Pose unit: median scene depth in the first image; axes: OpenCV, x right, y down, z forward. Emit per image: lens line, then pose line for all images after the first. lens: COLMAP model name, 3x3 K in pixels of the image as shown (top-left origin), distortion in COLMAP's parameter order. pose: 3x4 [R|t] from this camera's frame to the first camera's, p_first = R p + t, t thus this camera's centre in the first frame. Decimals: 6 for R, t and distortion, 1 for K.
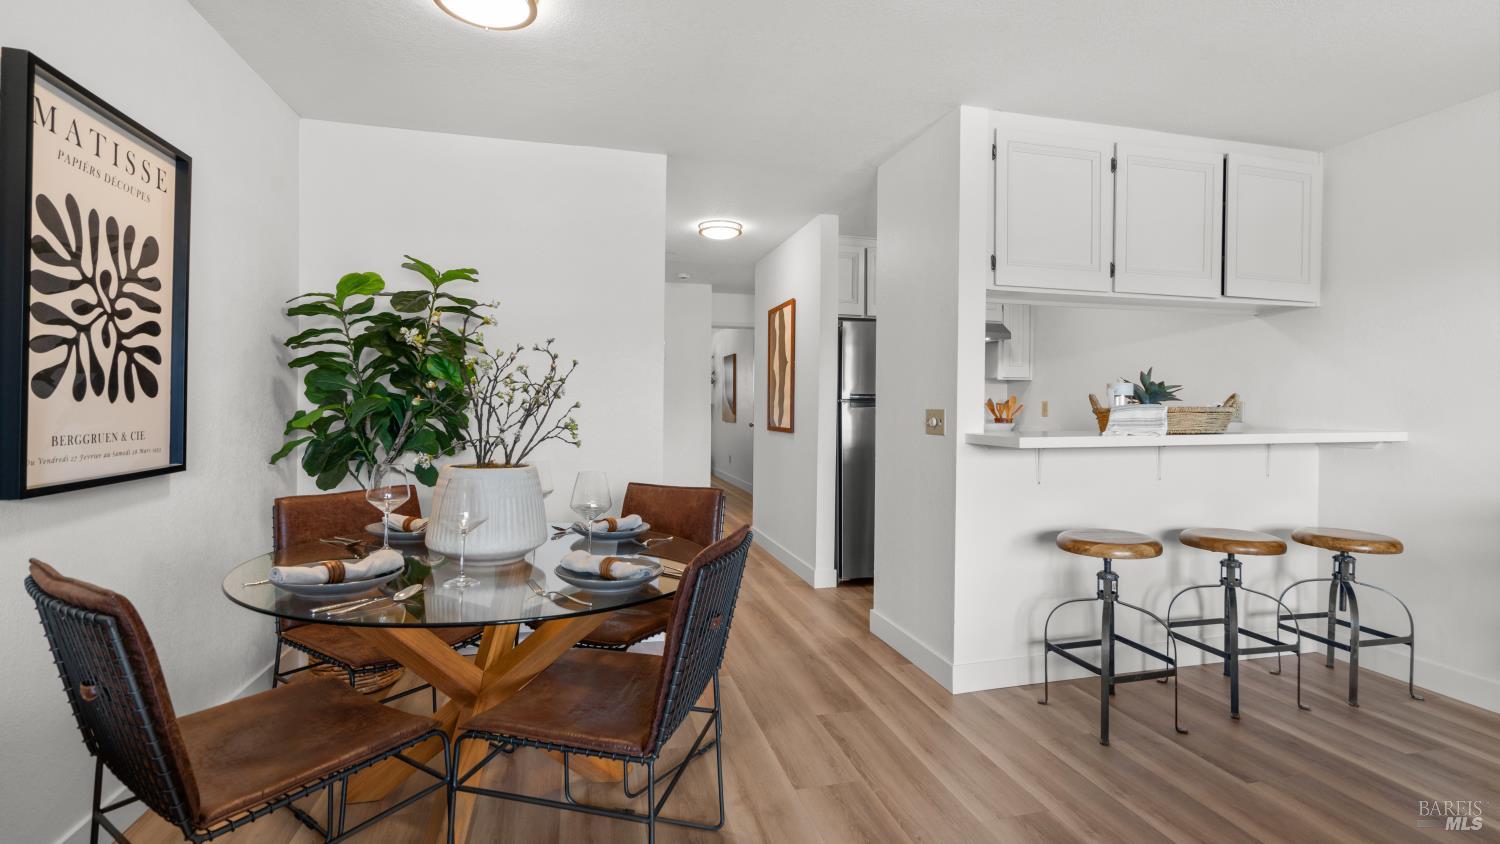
lens RADIAL K [[681.0, 0, 754.9], [0, 681.0, 409.1], [0, 0, 1]] dist [-0.001211, 0.001848]
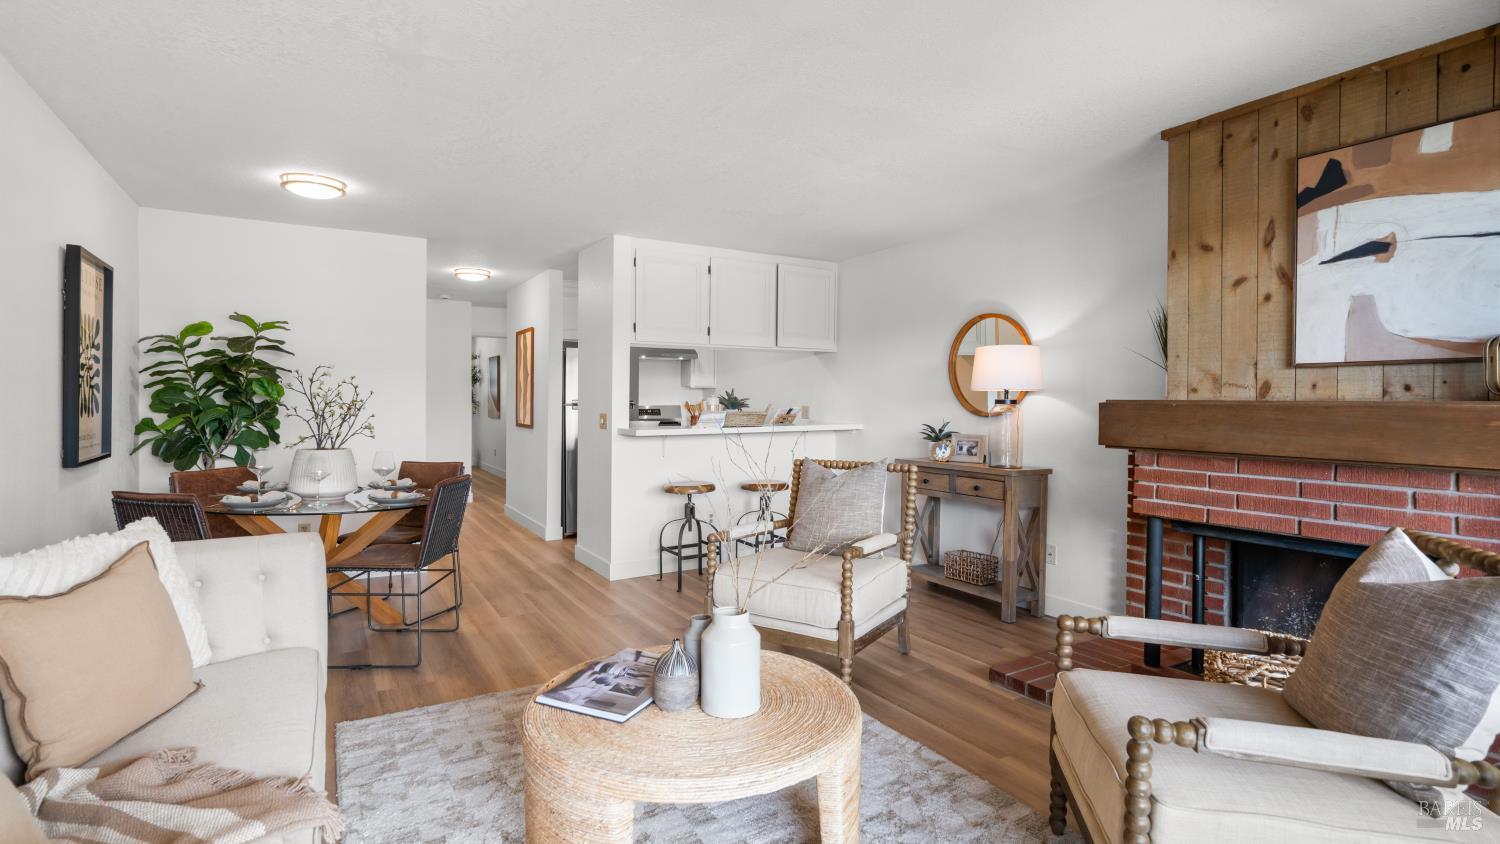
lens RADIAL K [[726.1, 0, 747.7], [0, 726.1, 410.0], [0, 0, 1]] dist [0.004140, 0.001563]
pose [[0.961270, -0.005429, 0.275555, 0.122995], [0.001973, 0.999916, 0.012821, -0.032348], [-0.275602, -0.011780, 0.961200, -0.843365]]
